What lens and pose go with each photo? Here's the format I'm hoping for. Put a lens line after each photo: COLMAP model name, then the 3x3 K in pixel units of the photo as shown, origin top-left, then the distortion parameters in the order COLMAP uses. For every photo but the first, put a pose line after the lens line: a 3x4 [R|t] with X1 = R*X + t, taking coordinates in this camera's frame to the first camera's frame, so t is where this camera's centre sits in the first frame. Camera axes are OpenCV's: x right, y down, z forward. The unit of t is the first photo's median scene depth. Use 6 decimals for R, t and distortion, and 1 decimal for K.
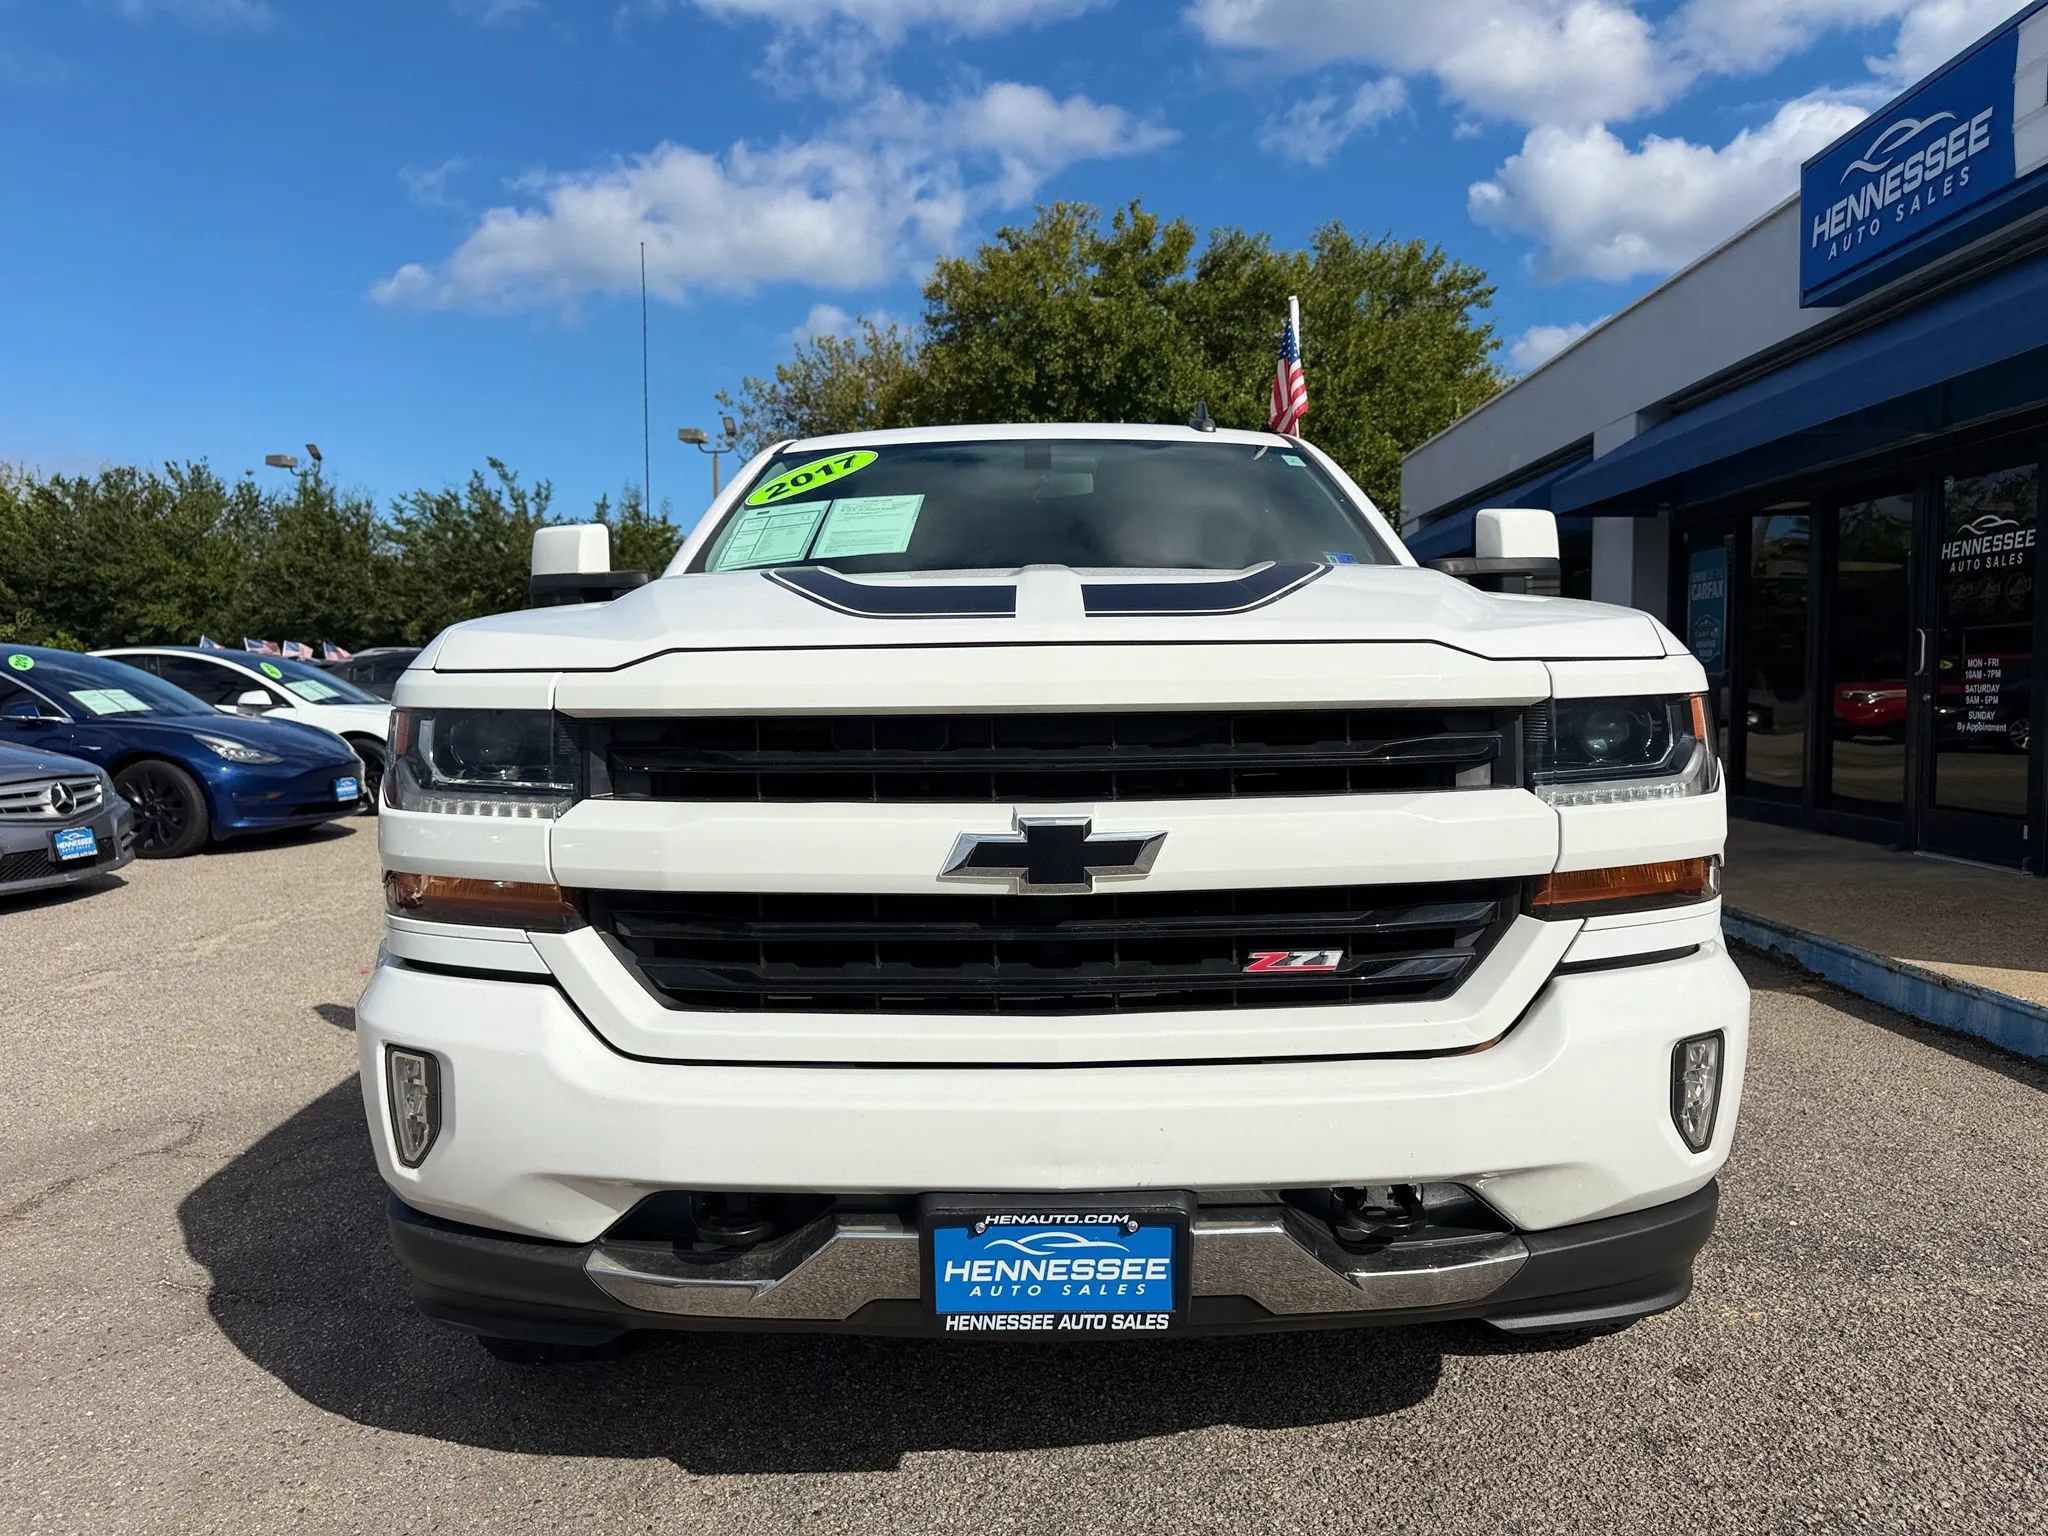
lens RADIAL K [[1450.5, 0, 1035.6], [0, 1450.5, 766.5], [0, 0, 1]] dist [0.029430, -0.031817]
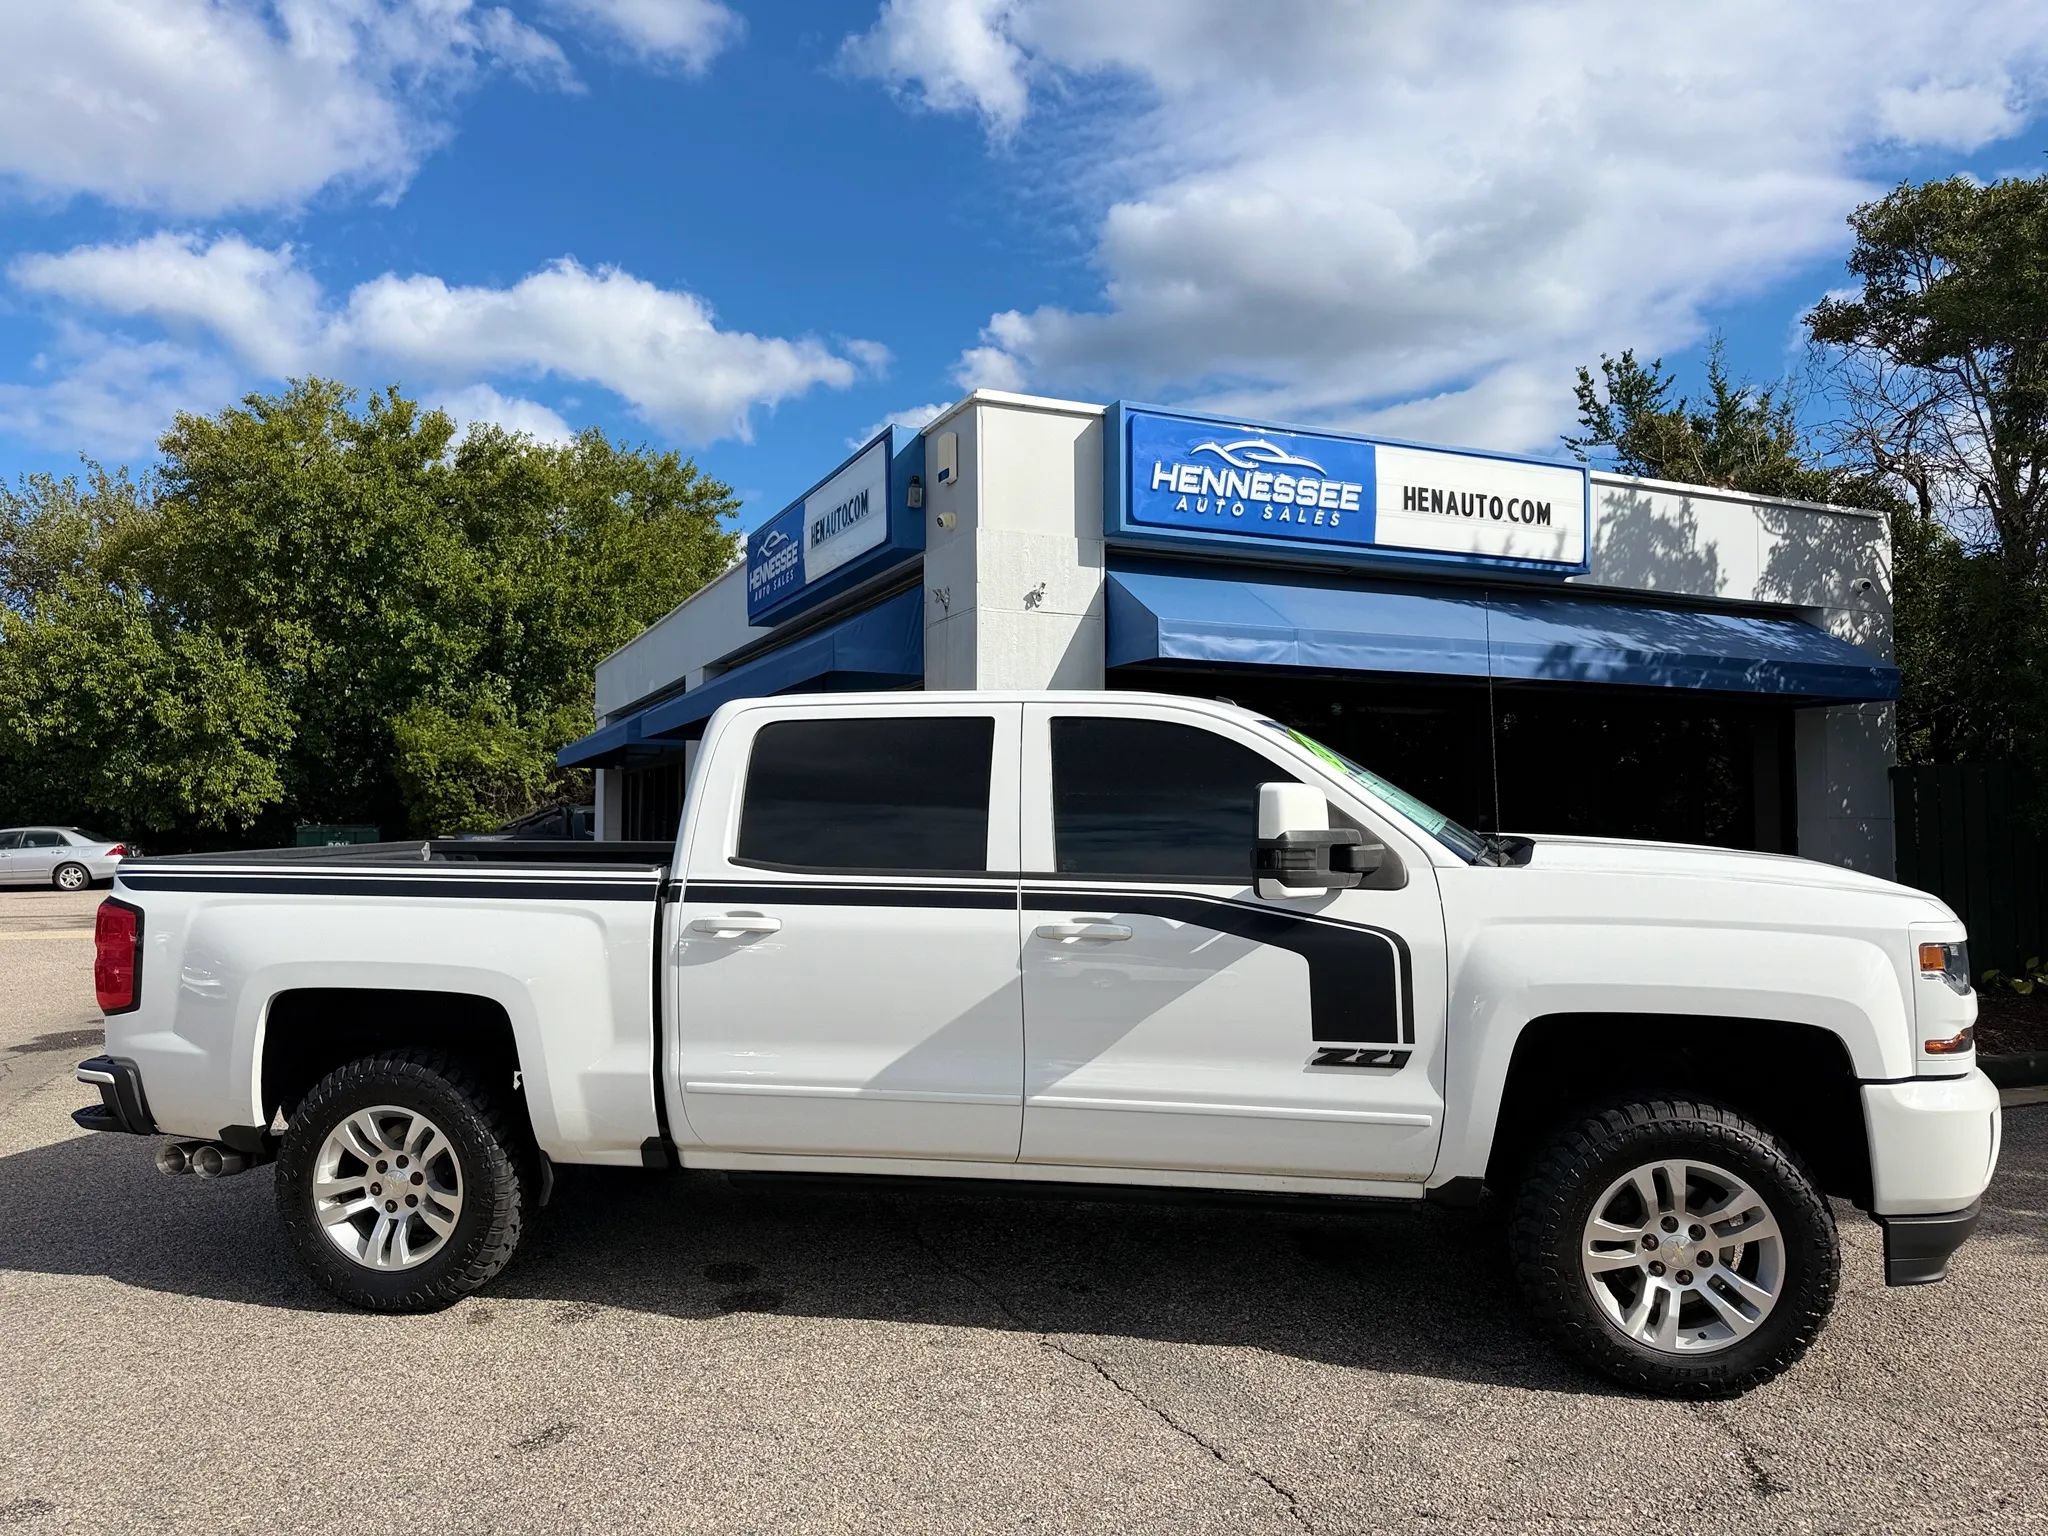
lens RADIAL K [[1450.5, 0, 1026.1], [0, 1450.5, 771.2], [0, 0, 1]] dist [0.029430, -0.031817]
pose [[0.900799, 0.020011, 0.433775, 0.086114], [0.024252, 0.995060, -0.096268, -0.000290], [-0.433559, 0.097238, 0.895864, -0.368412]]
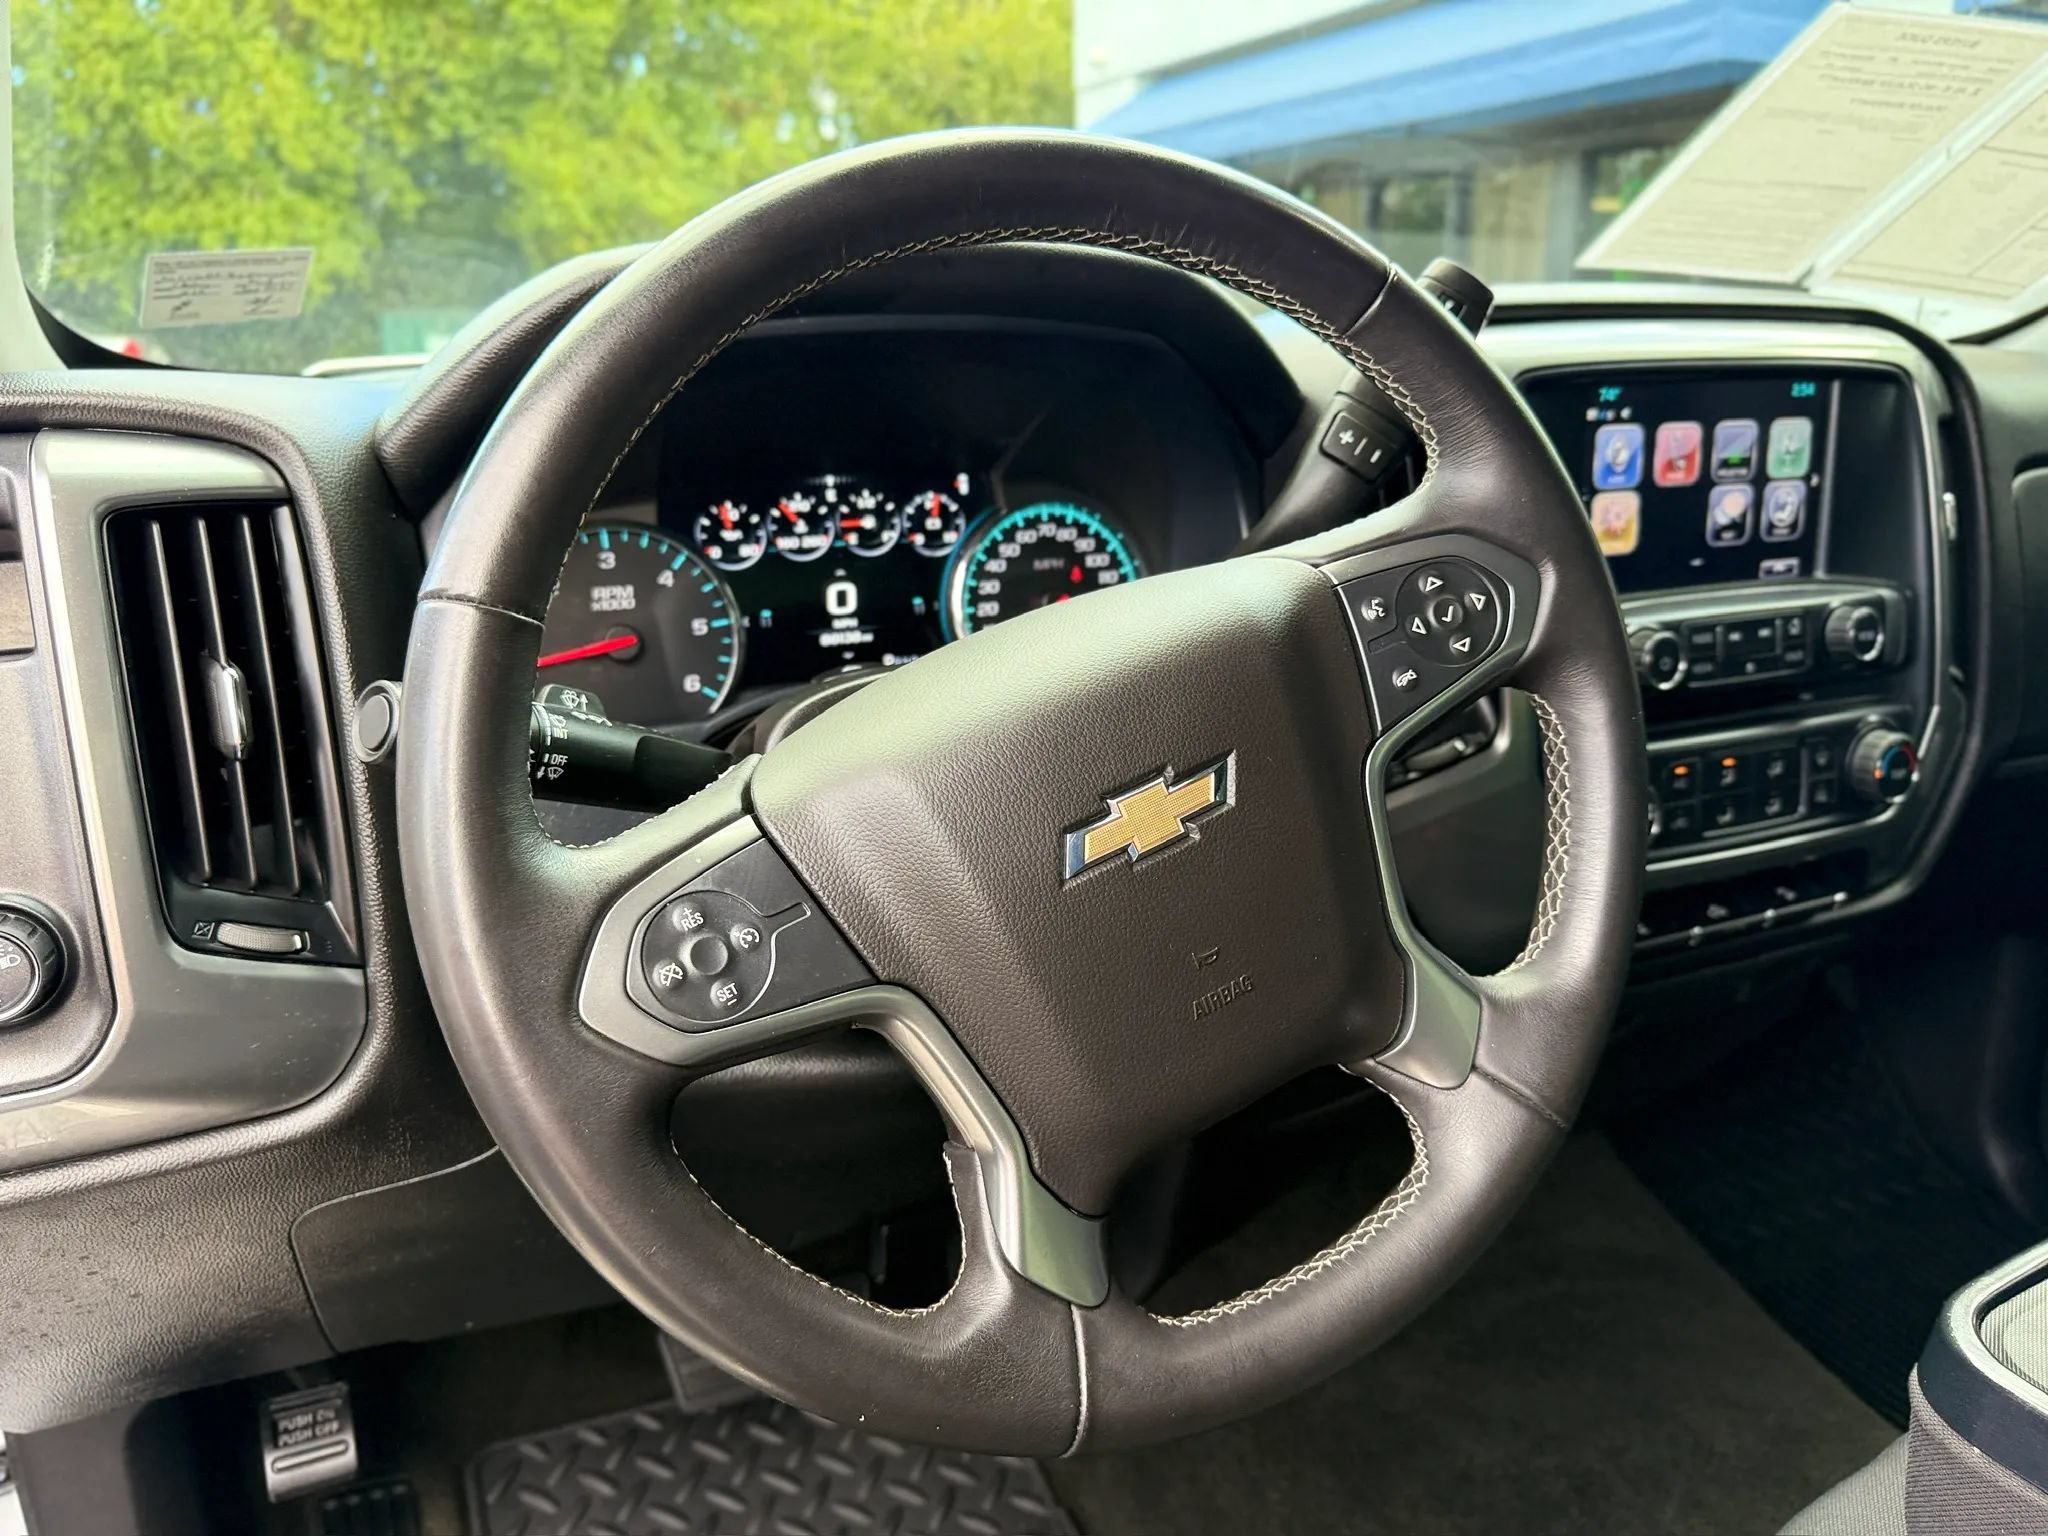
lens RADIAL K [[1450.5, 0, 1010.8], [0, 1450.5, 736.3], [0, 0, 1]] dist [0.029430, -0.031817]
pose [[0.908980, -0.114618, 0.400772, -0.053740], [0.022885, 0.973725, 0.226573, -0.081822], [-0.416211, -0.196779, 0.887720, 0.740956]]
